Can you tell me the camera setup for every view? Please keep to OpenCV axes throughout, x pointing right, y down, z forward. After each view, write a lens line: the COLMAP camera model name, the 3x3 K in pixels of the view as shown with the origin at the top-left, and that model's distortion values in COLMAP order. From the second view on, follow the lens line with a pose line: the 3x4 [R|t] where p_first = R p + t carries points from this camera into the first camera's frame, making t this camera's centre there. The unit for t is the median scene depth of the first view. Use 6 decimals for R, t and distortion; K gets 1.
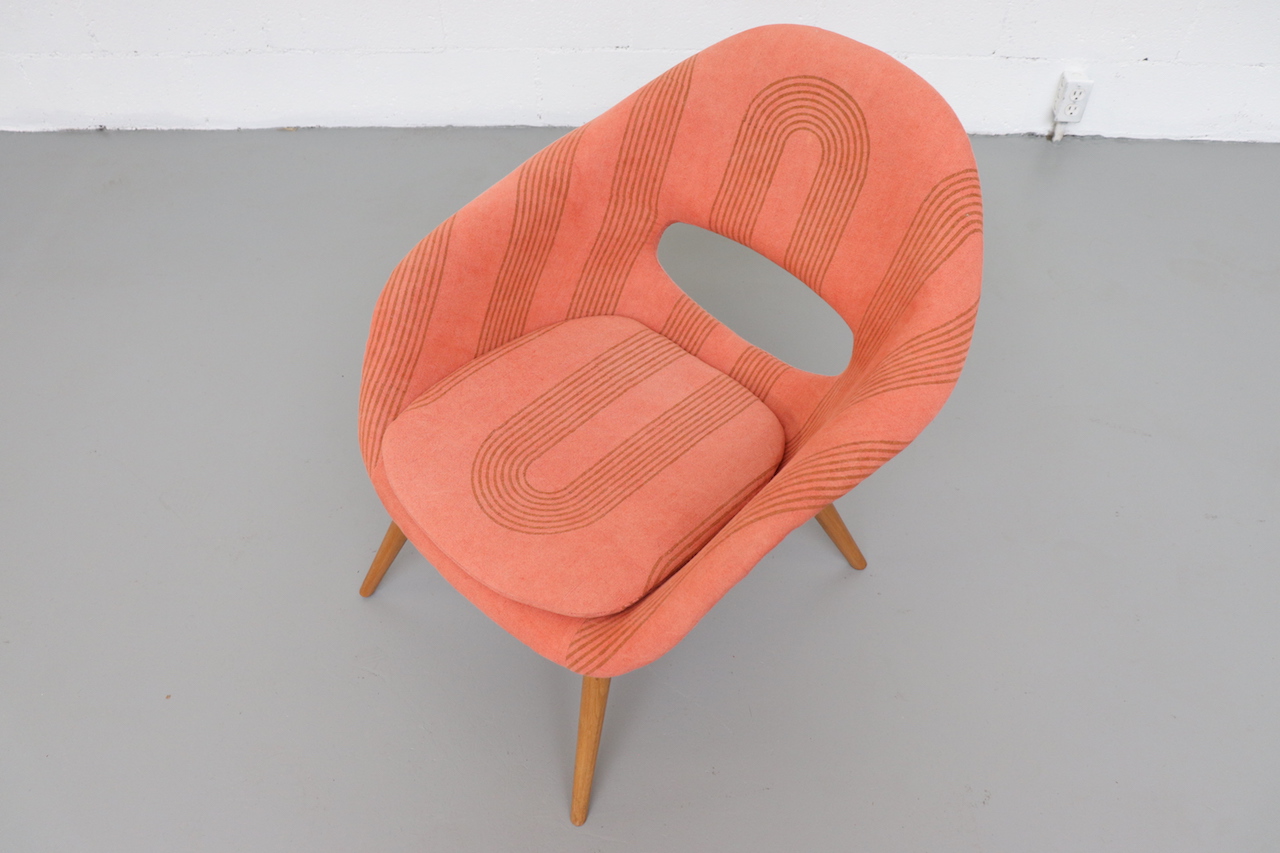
lens RADIAL K [[1038.2, 0, 642.5], [0, 1038.2, 431.8], [0, 0, 1]] dist [-0.184152, 0.158236]
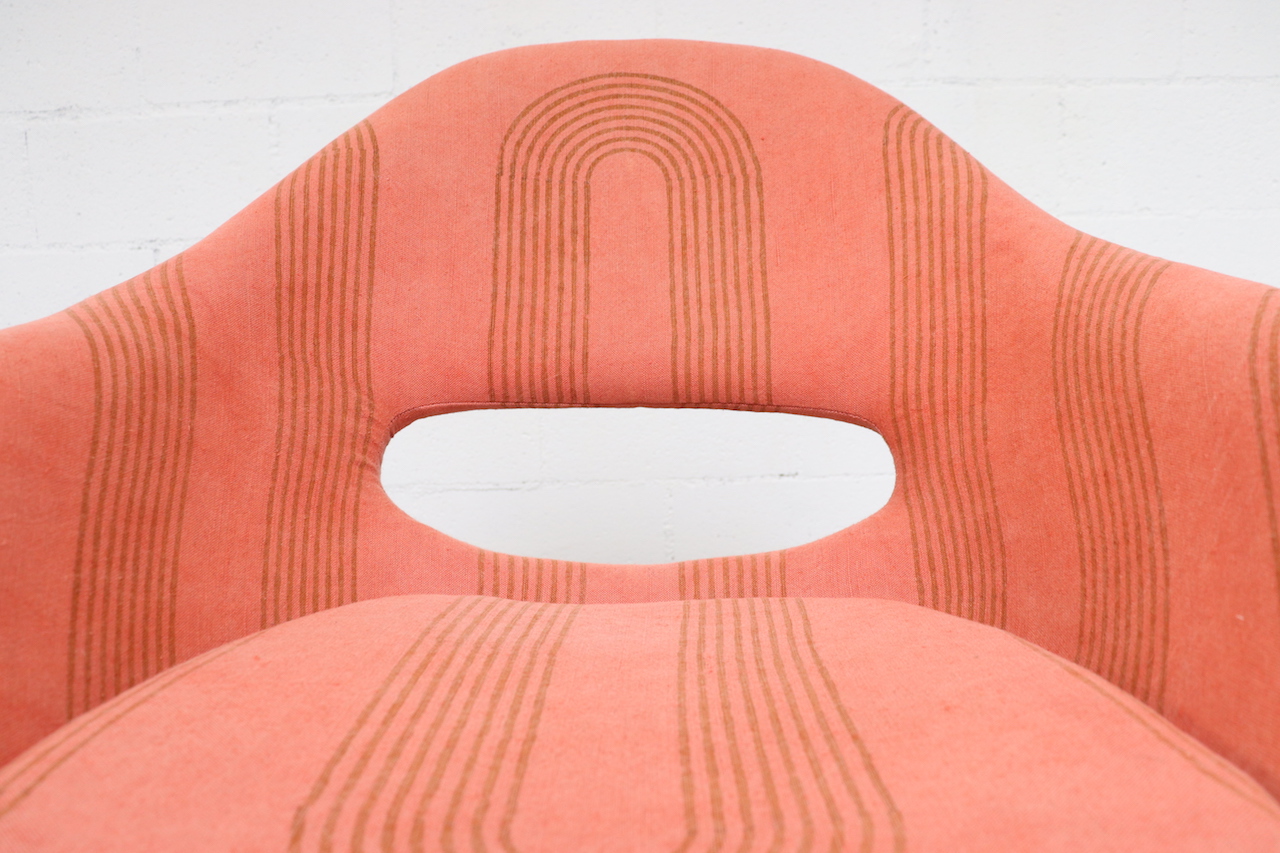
lens RADIAL K [[1038.2, 0, 642.5], [0, 1038.2, 431.8], [0, 0, 1]] dist [-0.184152, 0.158236]
pose [[0.738445, -0.128382, 0.661980, -0.224873], [0.526324, 0.723417, -0.446823, 0.080725], [-0.421523, 0.678370, 0.601774, 0.729130]]
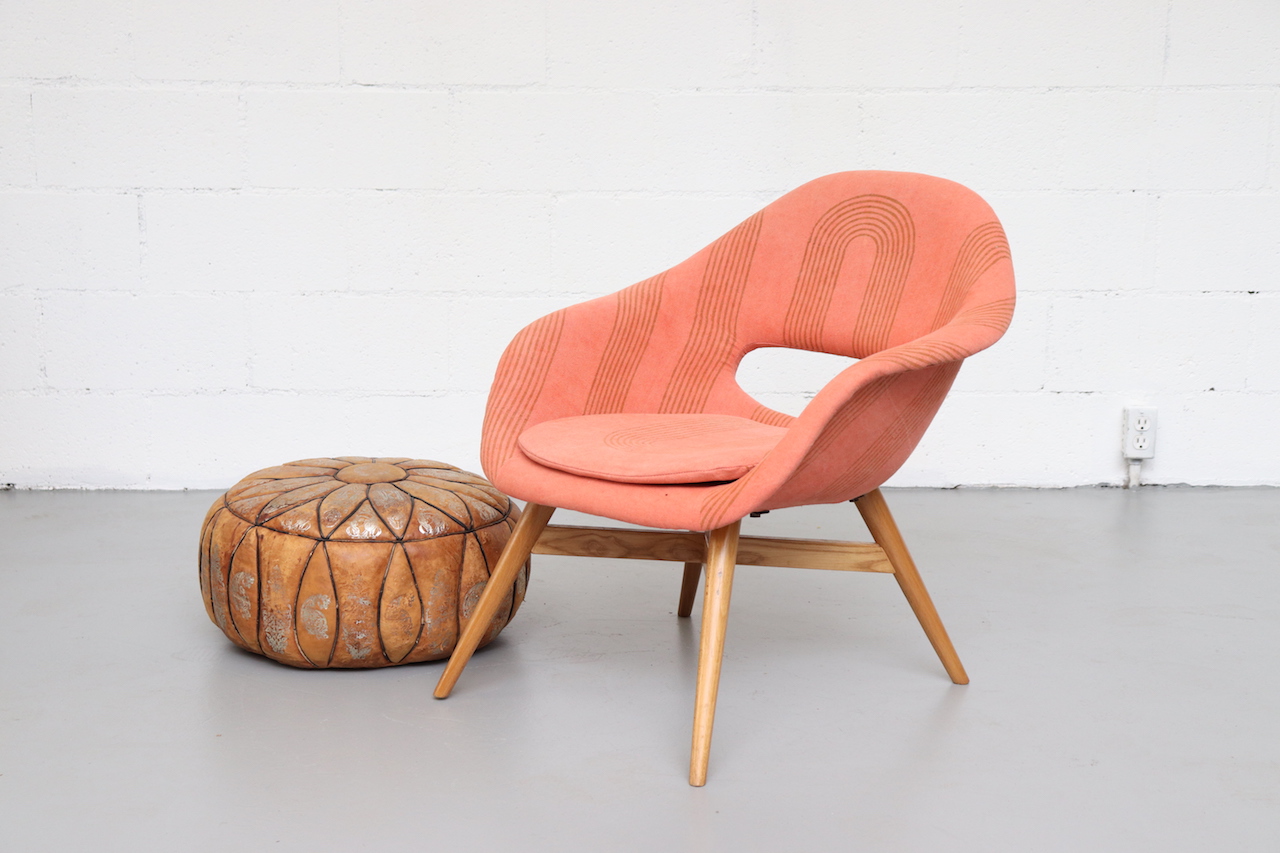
lens RADIAL K [[2078.5, 0, 632.3], [0, 2078.5, 419.3], [0, 0, 1]] dist [0.120279, 0.468505]
pose [[0.998566, 0.004665, 0.053328, -0.236733], [0.029389, 0.784863, -0.618971, 1.361722], [-0.044743, 0.619651, 0.783601, -0.774903]]
